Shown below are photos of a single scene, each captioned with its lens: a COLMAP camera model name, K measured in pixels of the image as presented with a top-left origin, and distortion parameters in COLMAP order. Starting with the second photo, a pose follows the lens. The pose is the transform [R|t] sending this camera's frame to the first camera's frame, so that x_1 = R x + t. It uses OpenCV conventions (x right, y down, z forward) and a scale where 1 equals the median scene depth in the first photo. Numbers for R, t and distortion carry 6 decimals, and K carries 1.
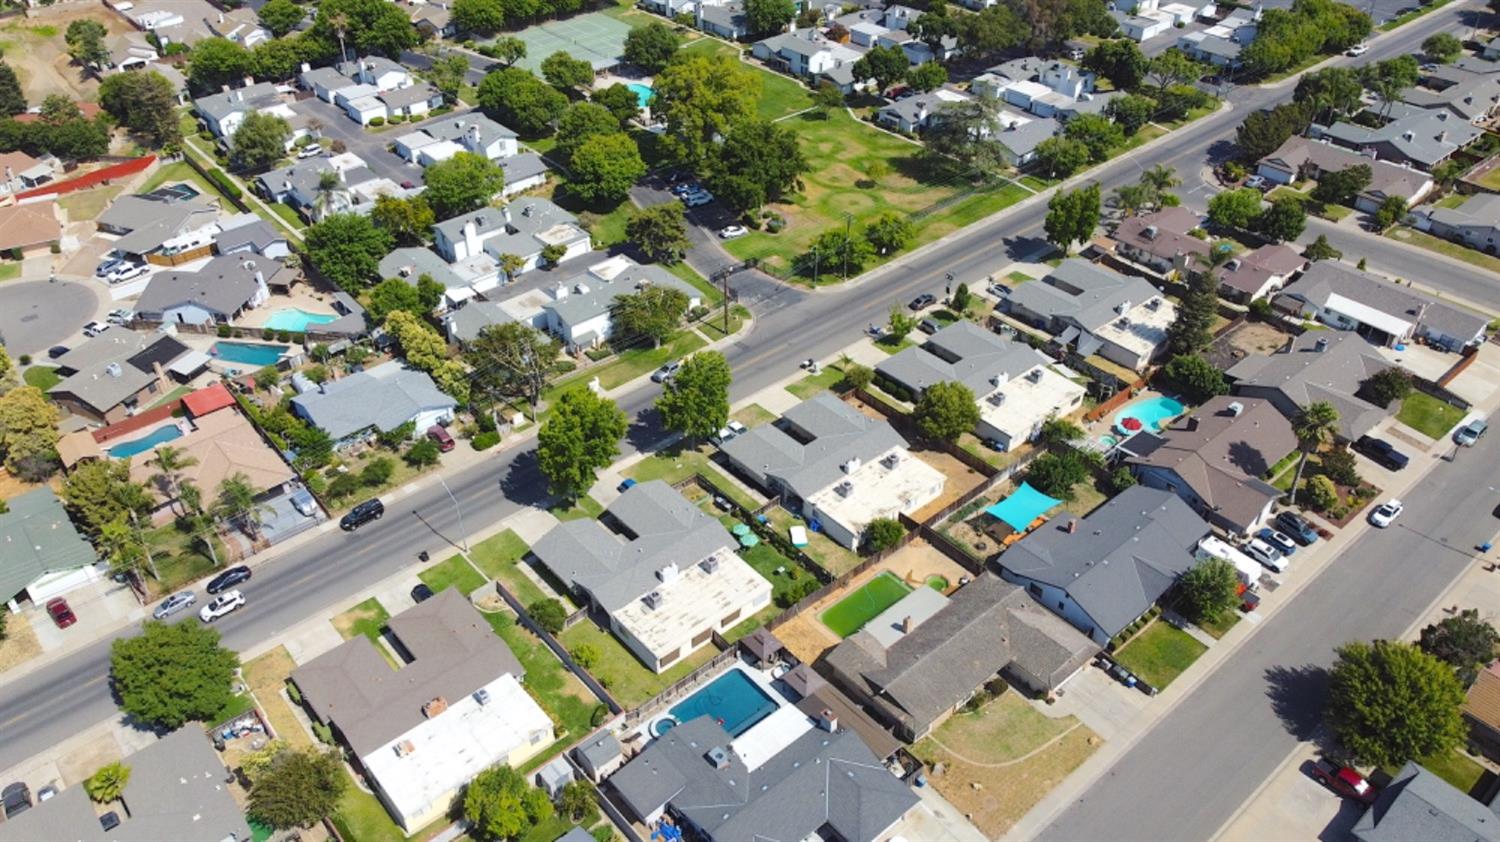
lens RADIAL K [[1130.8, 0, 750.0], [0, 1130.8, 421.0], [0, 0, 1]] dist [-0.004980, -0.001725]
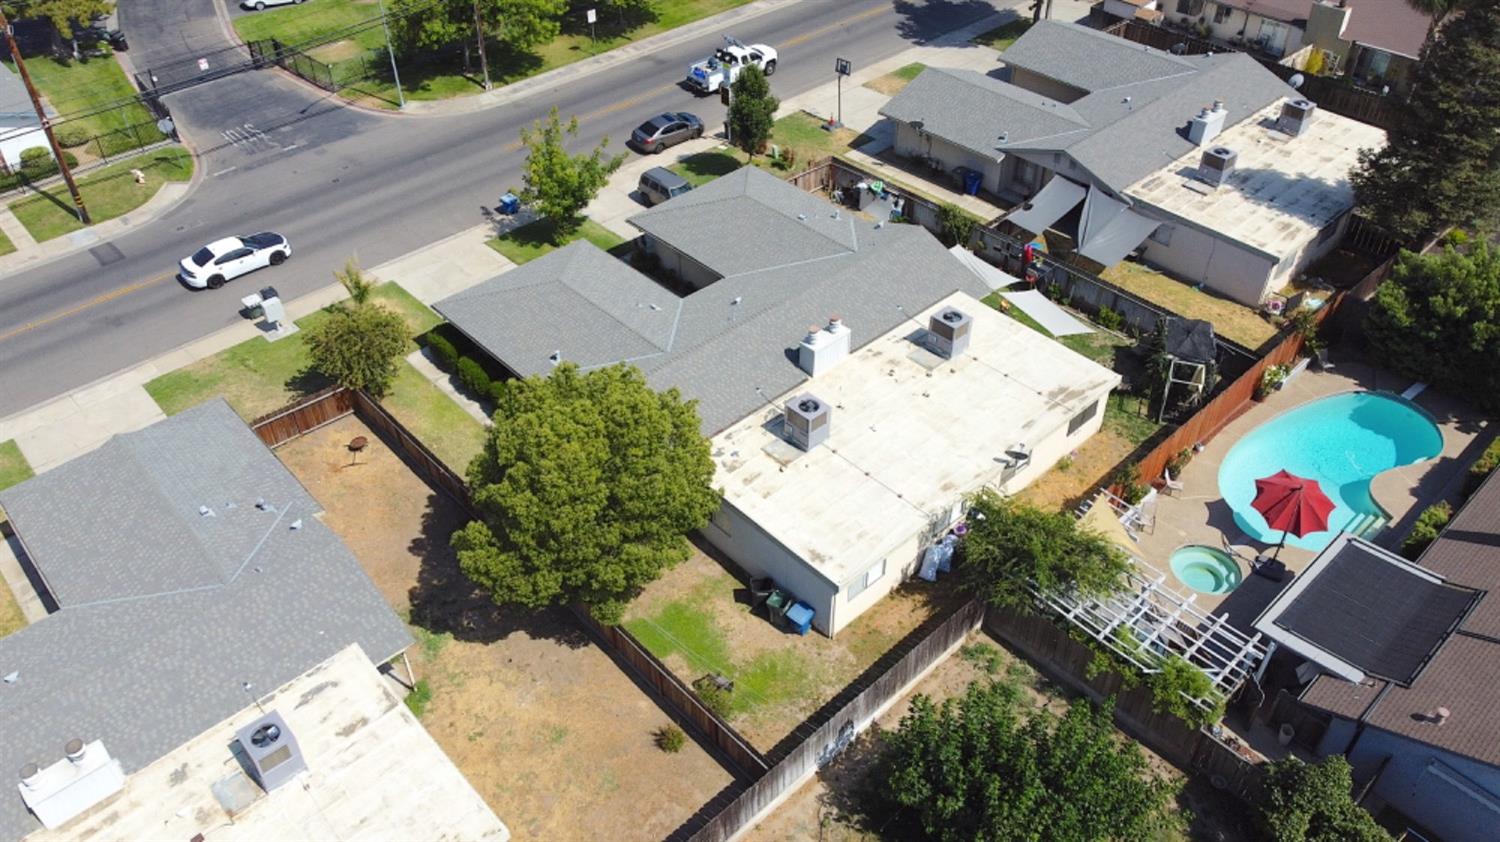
lens RADIAL K [[1130.8, 0, 750.0], [0, 1130.8, 421.0], [0, 0, 1]] dist [-0.004980, -0.001725]
pose [[0.999354, -0.020943, 0.029189, 0.194123], [0.019156, 0.998001, 0.060228, -0.035867], [-0.030392, -0.059630, 0.997758, 0.711663]]
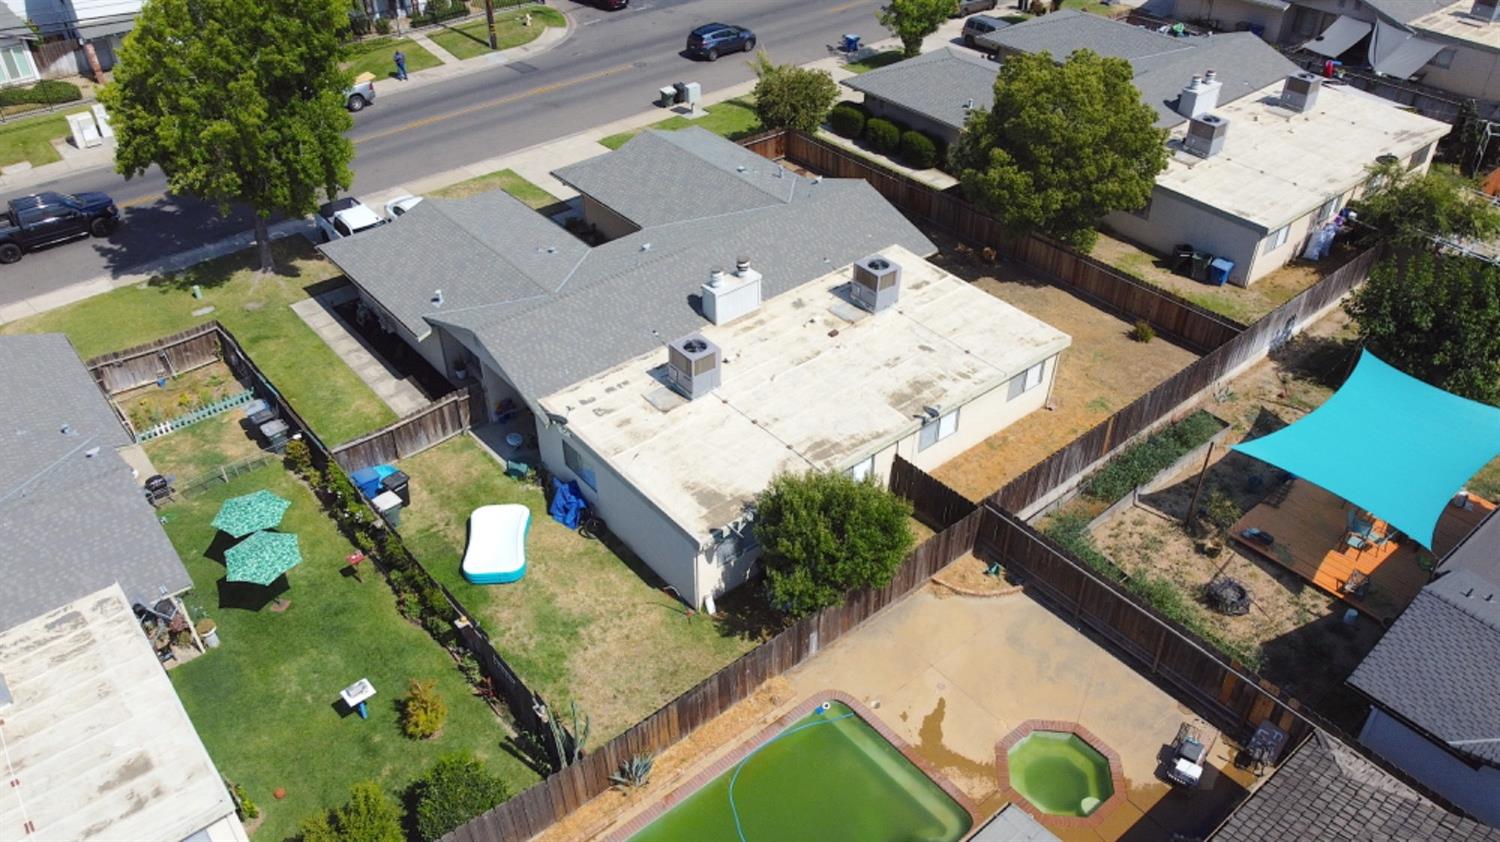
lens RADIAL K [[1130.8, 0, 750.0], [0, 1130.8, 421.0], [0, 0, 1]] dist [-0.004980, -0.001725]
pose [[0.999819, 0.015199, -0.011440, 0.089340], [-0.015130, 0.999867, 0.006106, 0.062731], [0.011532, -0.005932, 0.999916, 0.650789]]
